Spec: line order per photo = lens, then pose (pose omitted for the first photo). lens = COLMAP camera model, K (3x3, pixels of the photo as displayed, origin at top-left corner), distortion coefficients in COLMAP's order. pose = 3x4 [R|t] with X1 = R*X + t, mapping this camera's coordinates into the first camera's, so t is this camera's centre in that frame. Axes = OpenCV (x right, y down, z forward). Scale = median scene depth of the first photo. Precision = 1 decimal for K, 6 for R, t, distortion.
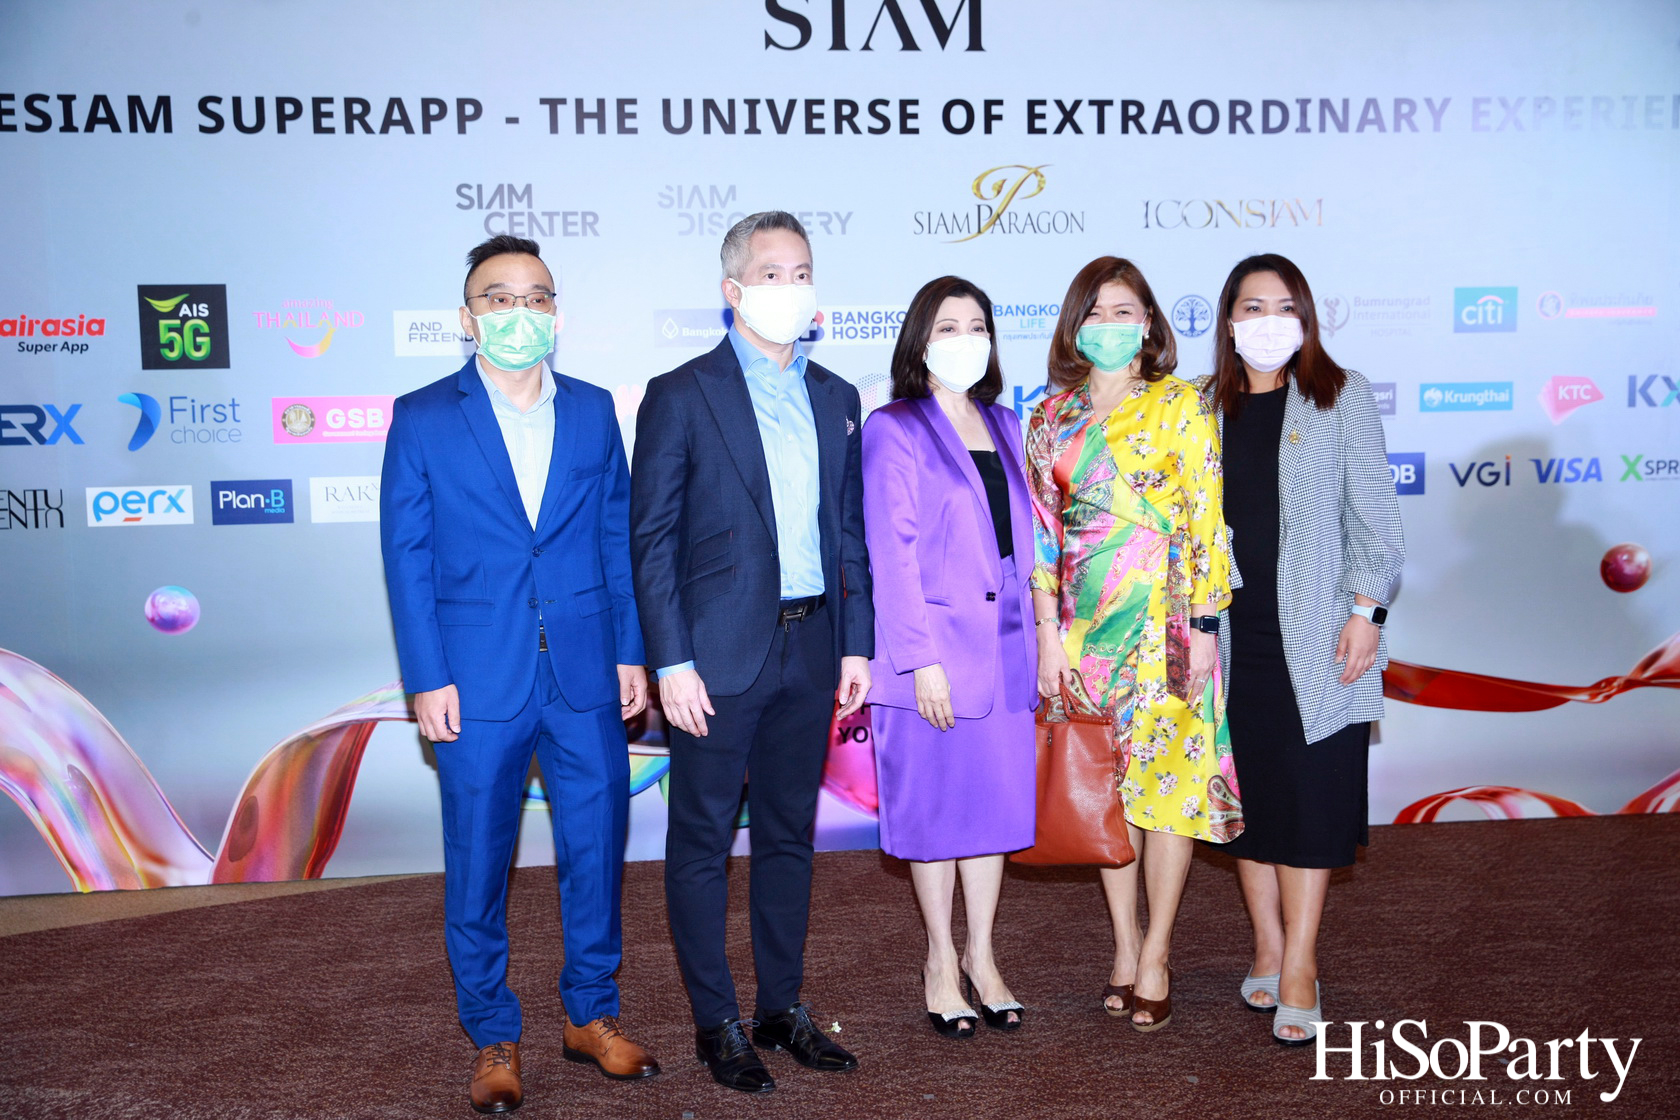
lens RADIAL K [[1824.6, 0, 840.4], [0, 1824.6, 559.6], [0, 0, 1]] dist [0.057284, 0.000000]
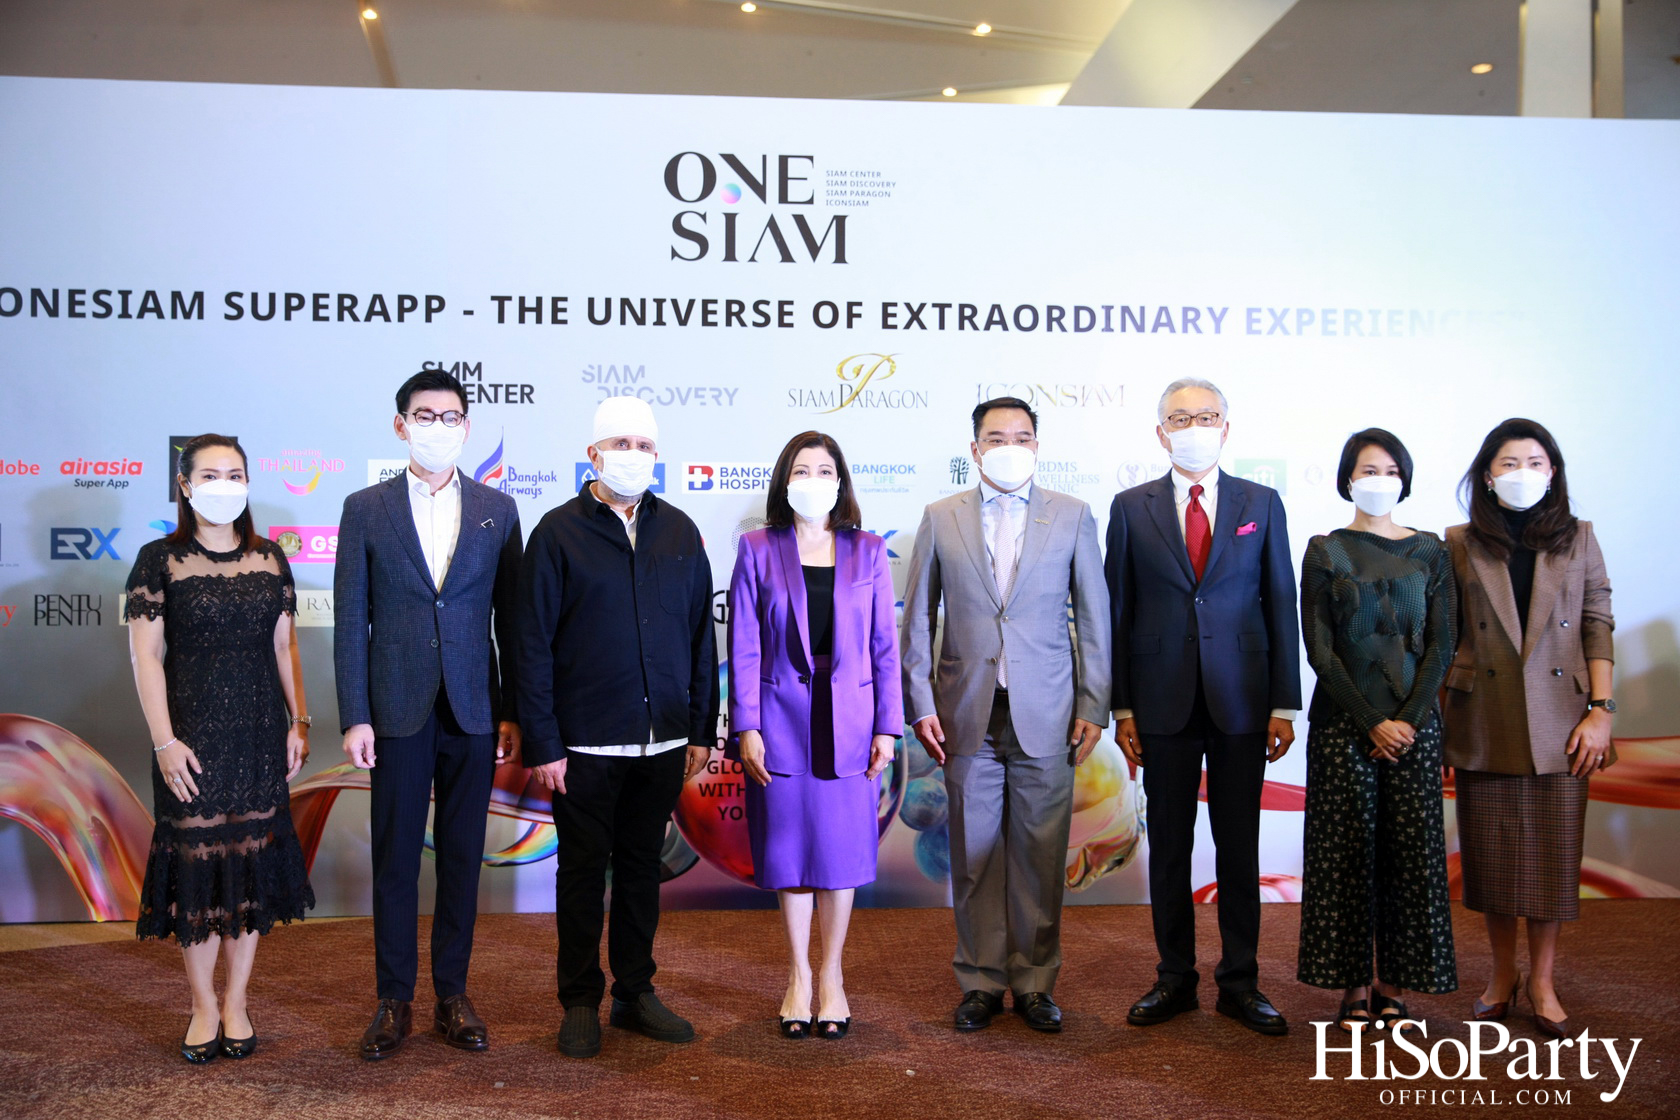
lens RADIAL K [[1643.4, 0, 832.6], [0, 1643.4, 549.3], [0, 0, 1]] dist [0.022371, 0.000000]
pose [[0.998691, 0.021627, -0.046349, 0.126525], [-0.025703, 0.995679, -0.089234, 0.018085], [0.044219, 0.090309, 0.994932, -0.104050]]
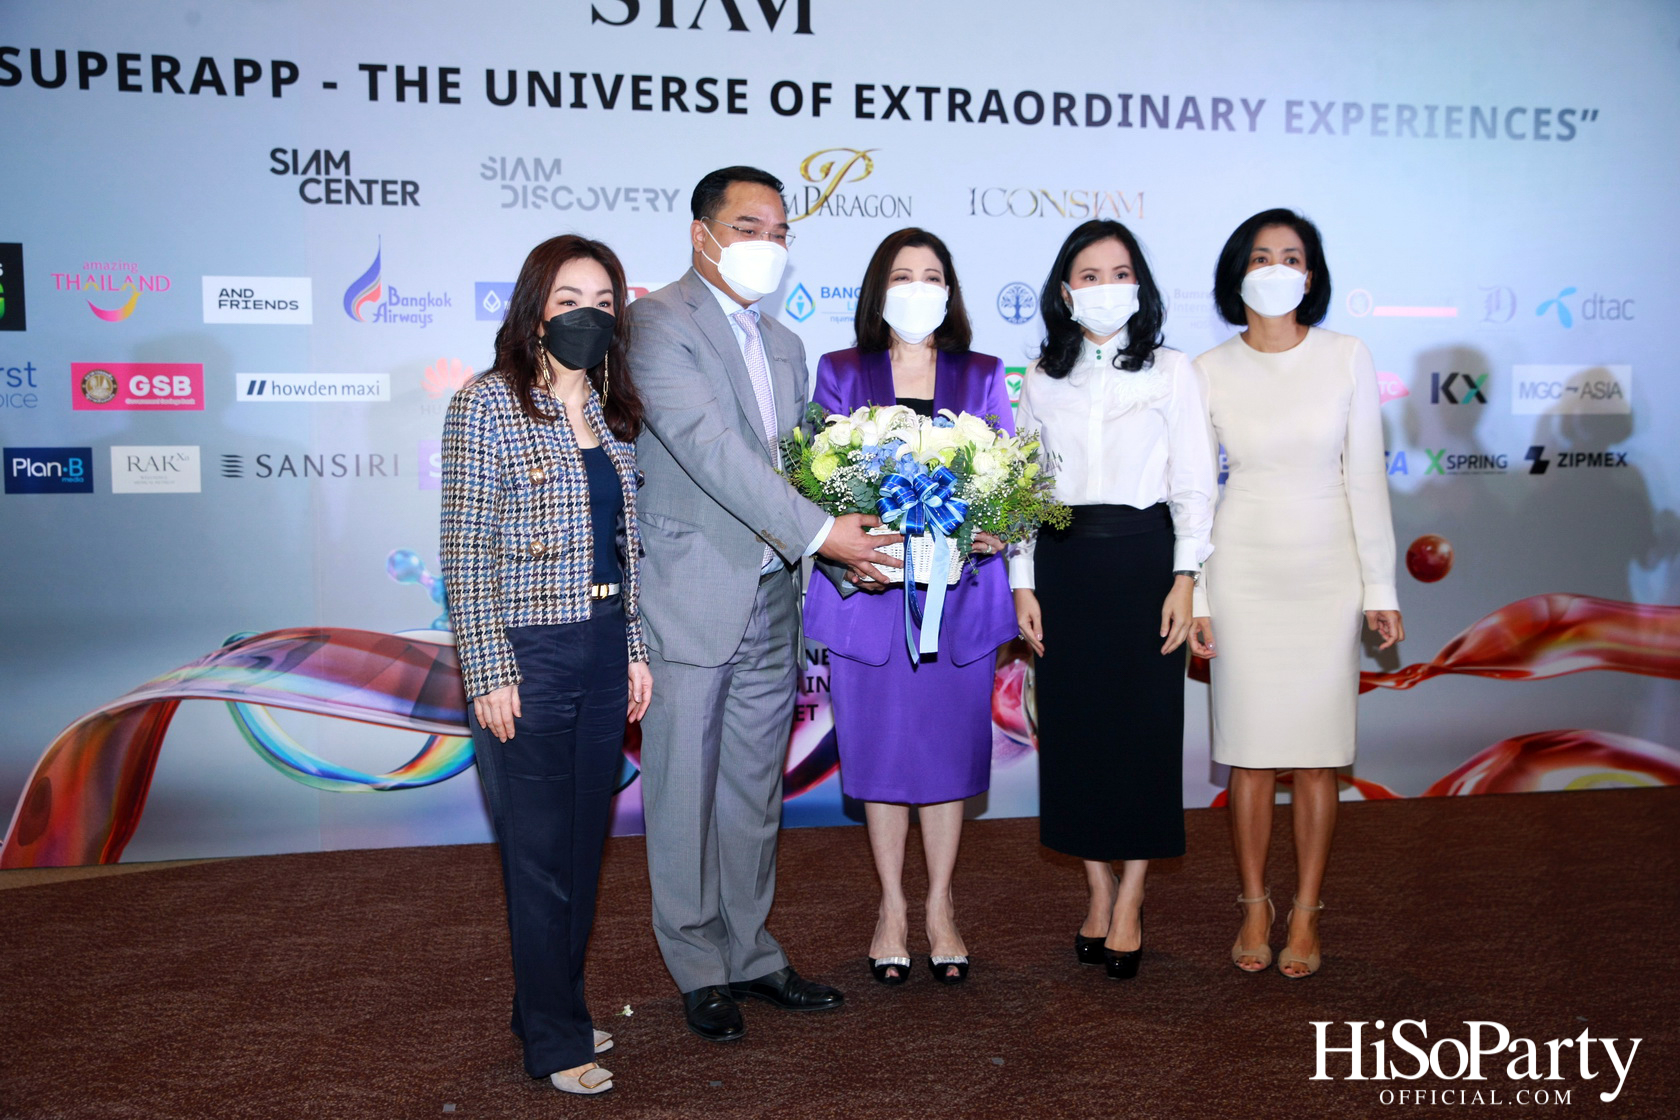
lens RADIAL K [[1643.4, 0, 832.9], [0, 1643.4, 556.6], [0, 0, 1]] dist [0.022371, 0.000000]
pose [[0.997837, 0.009308, 0.065079, 0.033796], [-0.007795, 0.999694, -0.023469, 0.030432], [-0.065278, 0.022911, 0.997604, 0.106525]]
